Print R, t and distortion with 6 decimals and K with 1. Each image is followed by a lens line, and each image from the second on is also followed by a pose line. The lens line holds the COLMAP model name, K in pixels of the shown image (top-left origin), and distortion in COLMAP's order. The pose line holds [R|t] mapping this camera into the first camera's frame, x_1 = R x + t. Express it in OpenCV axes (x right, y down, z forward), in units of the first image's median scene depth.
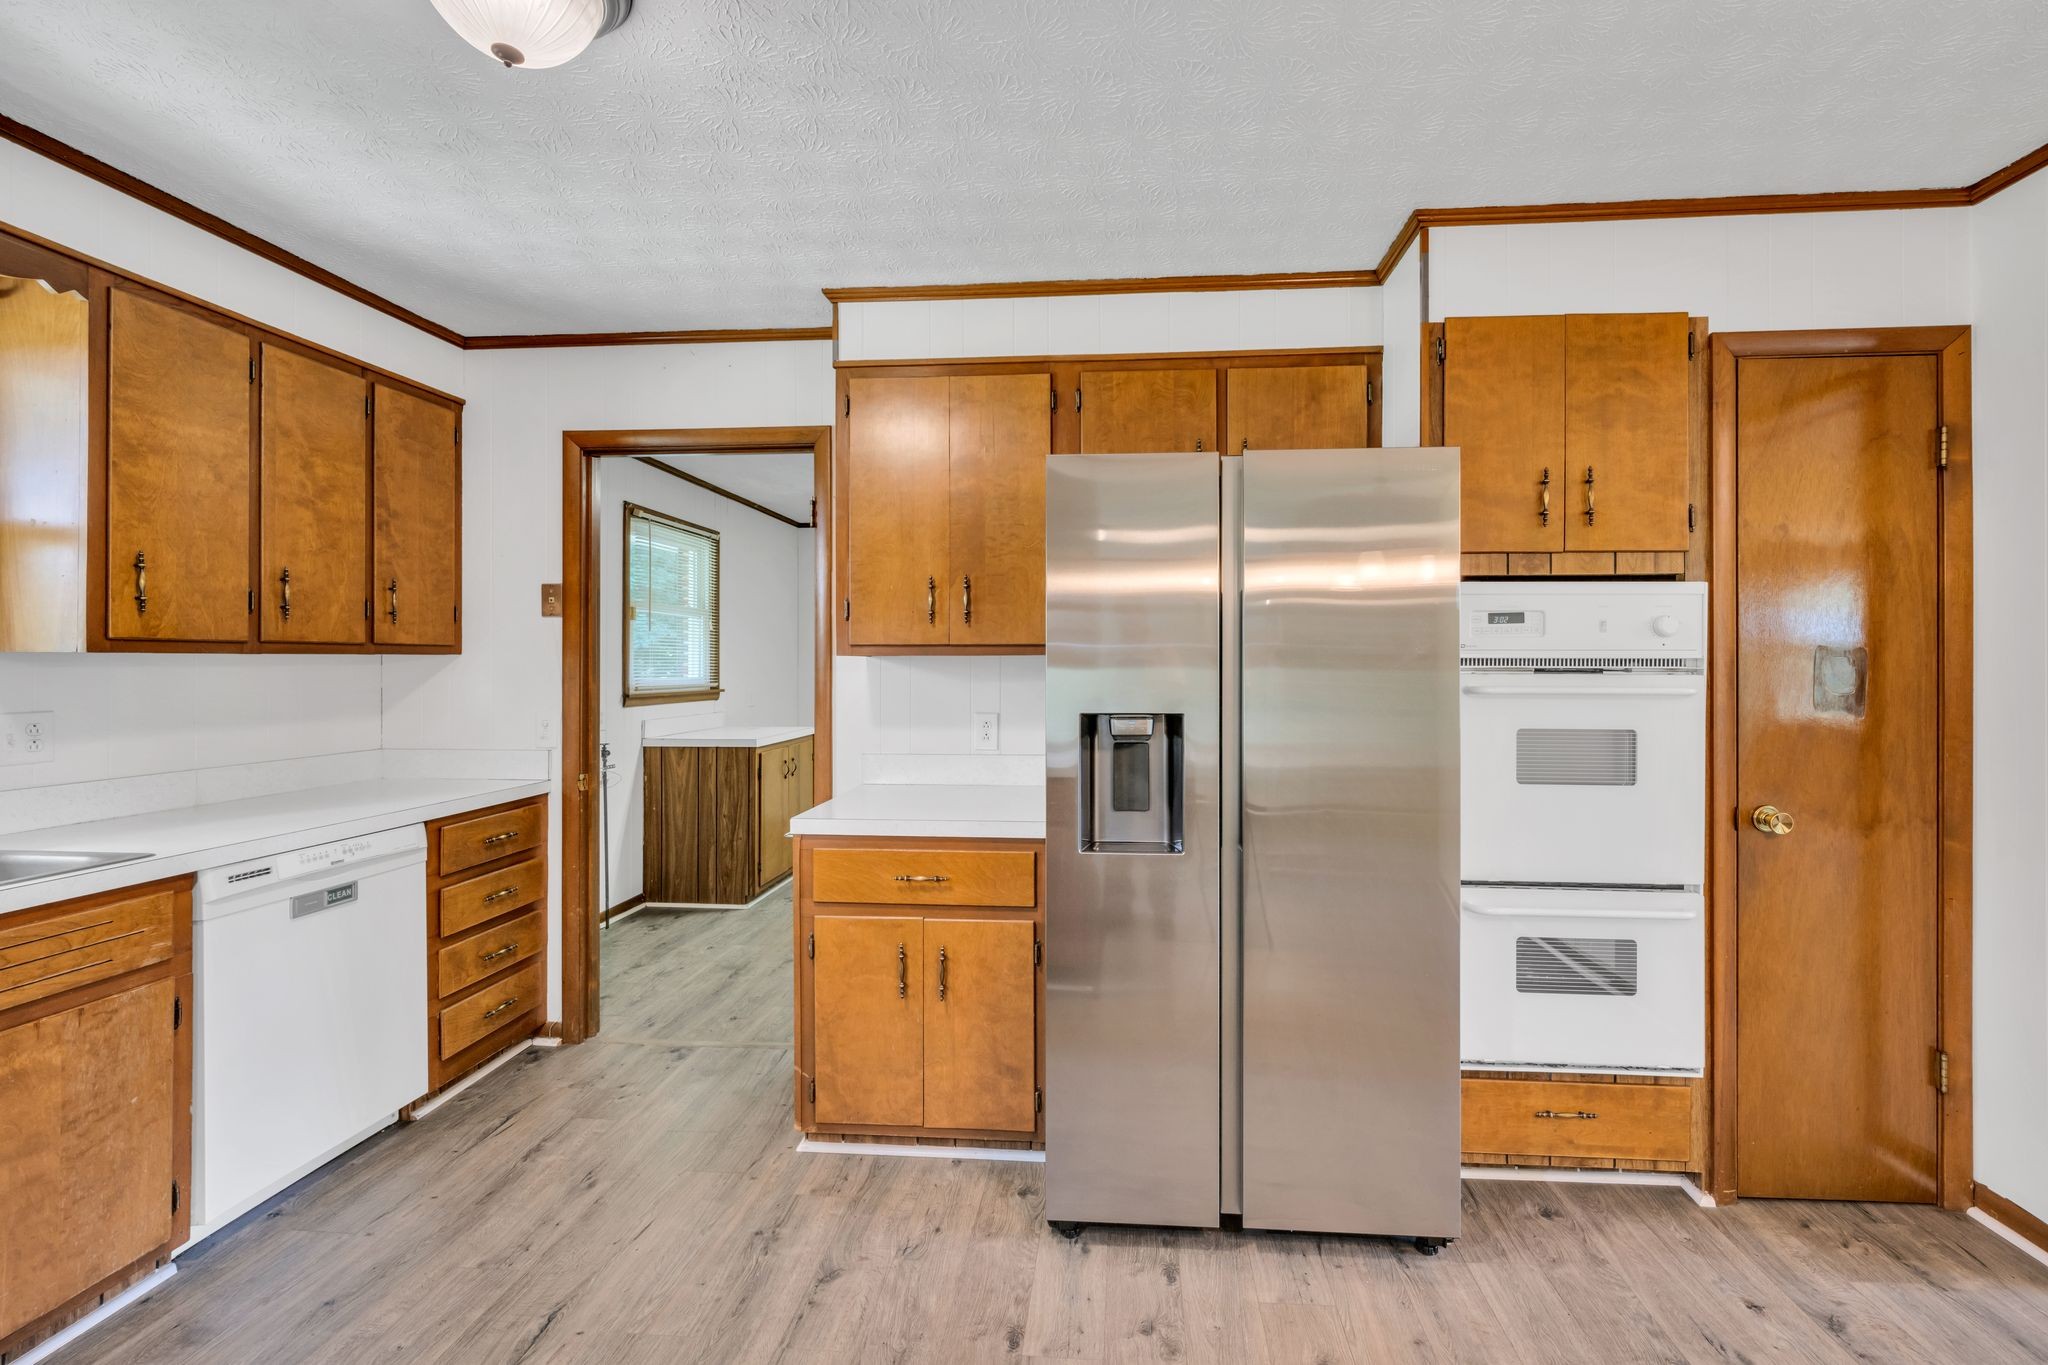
lens RADIAL K [[865.6, 0, 1059.1], [0, 865.6, 657.9], [0, 0, 1]] dist [-0.000293, 0.000016]
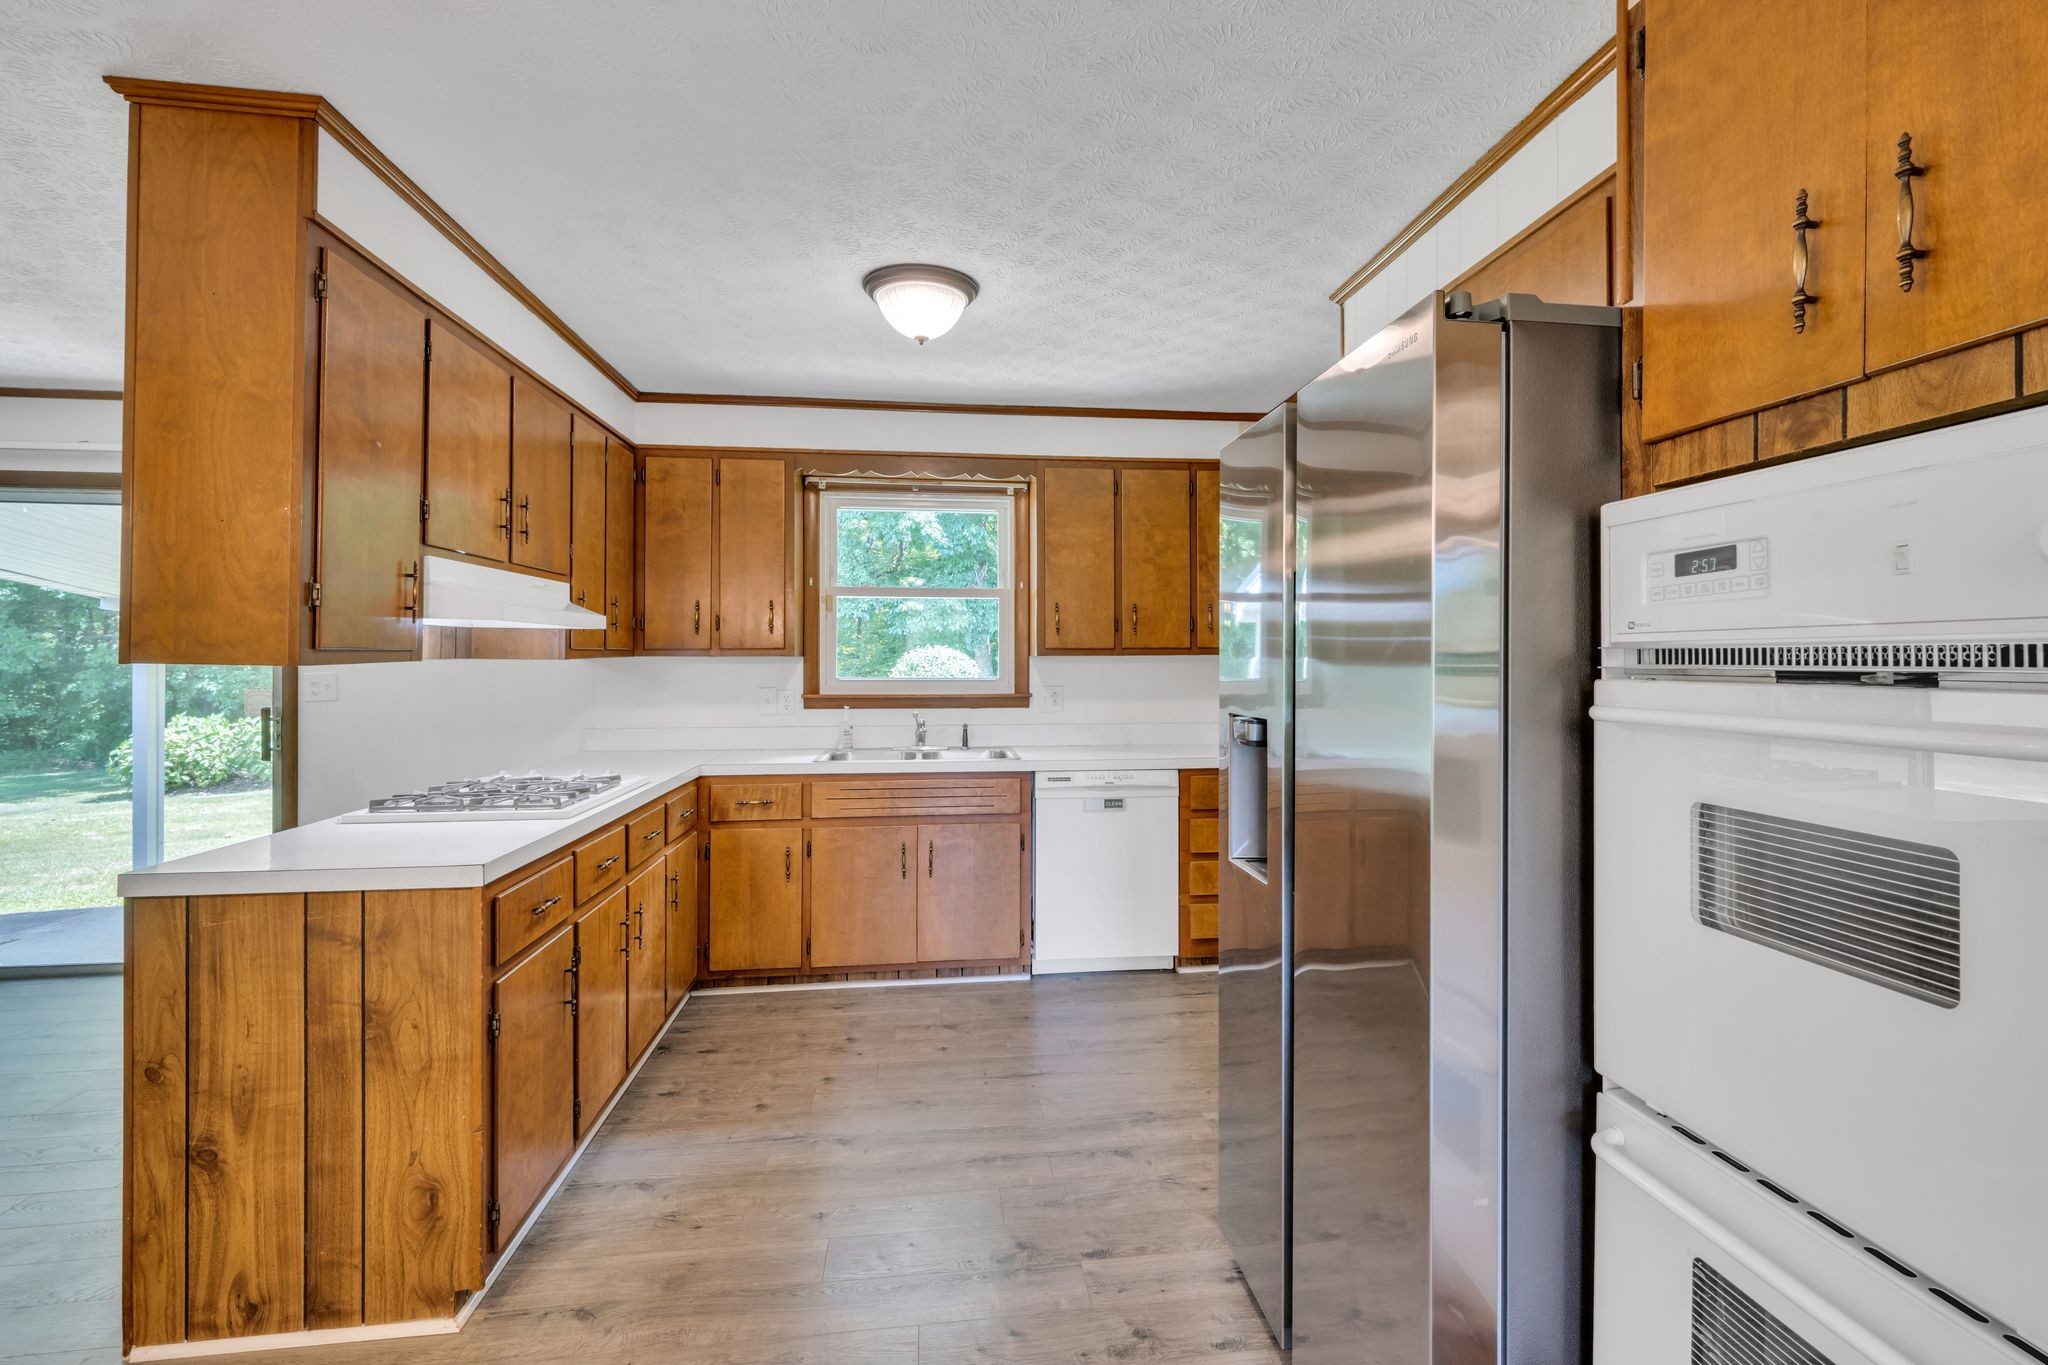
lens RADIAL K [[925.7, 0, 1051.5], [0, 925.7, 650.2], [0, 0, 1]] dist [0.000722, 0.000019]
pose [[0.222469, -0.012463, -0.974860, 0.734562], [0.008031, 0.999908, -0.010951, 0.003236], [0.974907, -0.005393, 0.222548, 0.437733]]
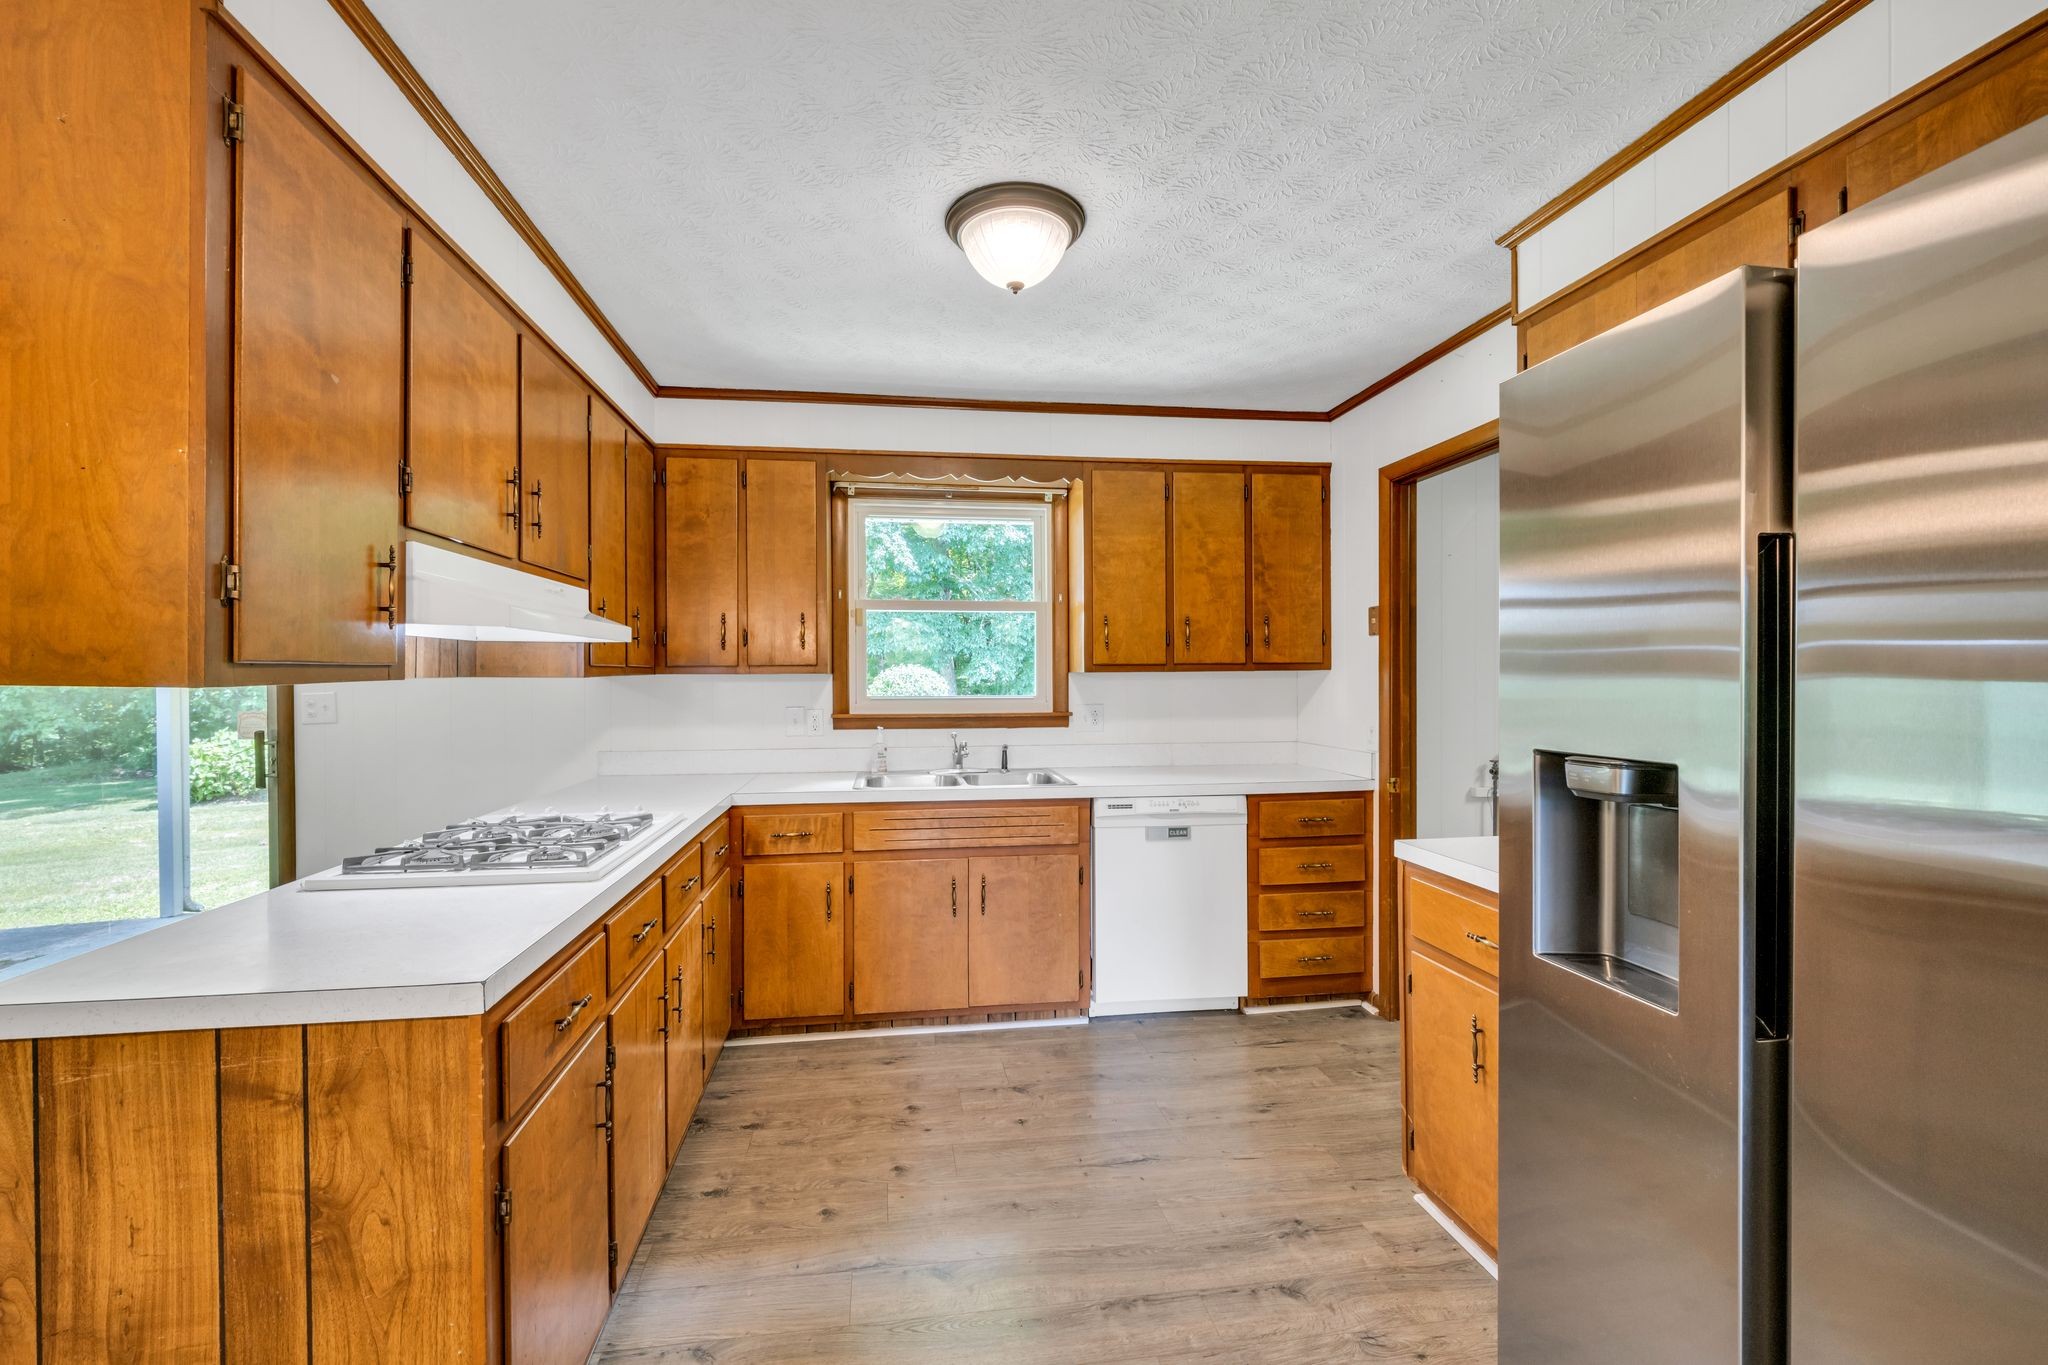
lens RADIAL K [[818.4, 0, 997.3], [0, 818.4, 679.8], [0, 0, 1]] dist [-0.000180, 0.000197]
pose [[0.219639, -0.000204, -0.975581, 0.418288], [0.011465, 0.999931, 0.002372, 0.002575], [0.975514, -0.011707, 0.219626, 0.339213]]
